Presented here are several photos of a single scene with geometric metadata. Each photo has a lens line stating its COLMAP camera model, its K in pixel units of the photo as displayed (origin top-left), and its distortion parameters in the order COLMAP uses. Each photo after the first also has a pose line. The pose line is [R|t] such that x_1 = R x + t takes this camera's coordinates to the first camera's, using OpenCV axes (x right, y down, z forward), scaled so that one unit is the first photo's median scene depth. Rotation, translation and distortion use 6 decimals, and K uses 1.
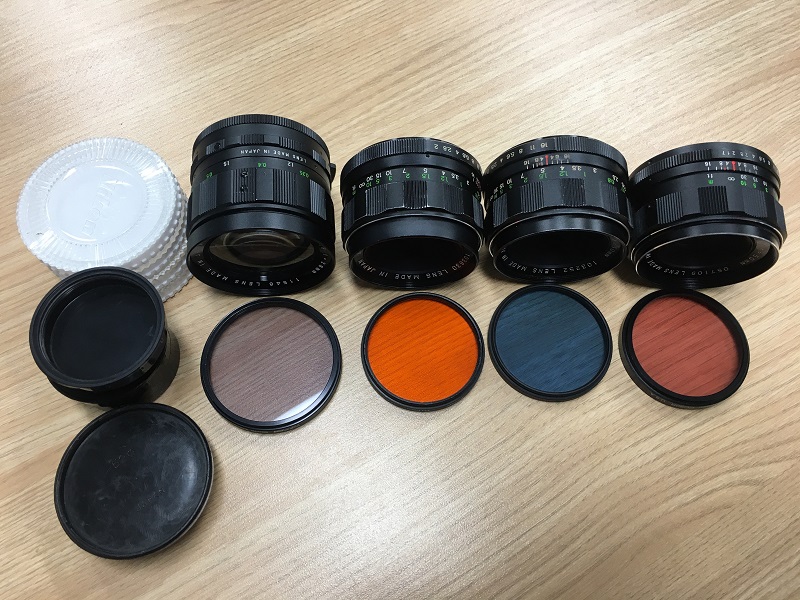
lens RADIAL K [[673.3, 0, 399.4], [0, 673.3, 300.6], [0, 0, 1]] dist [0.000941, 0.004469]
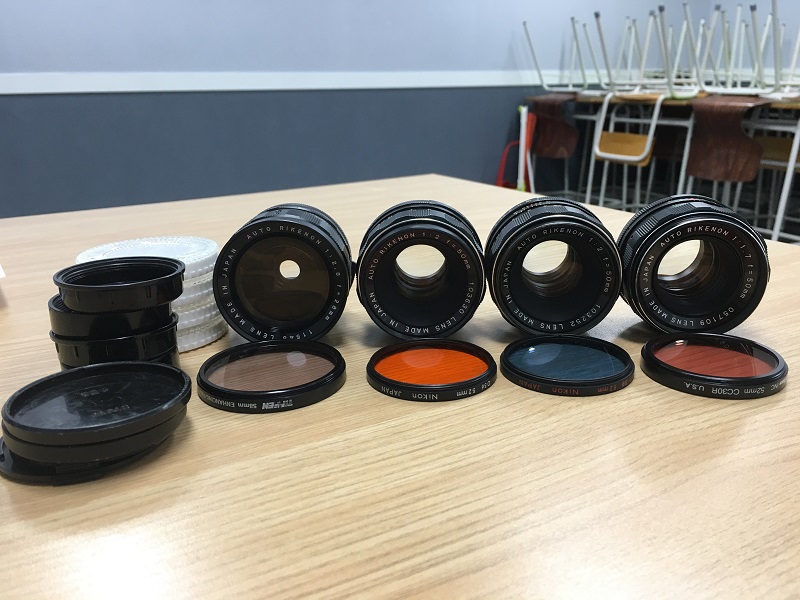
lens RADIAL K [[673.3, 0, 399.4], [0, 673.3, 300.6], [0, 0, 1]] dist [0.000941, 0.004469]
pose [[0.998167, -0.018851, -0.057510, 0.047350], [-0.030007, 0.671083, -0.740775, 0.734934], [0.052558, 0.741143, 0.669287, 0.296476]]
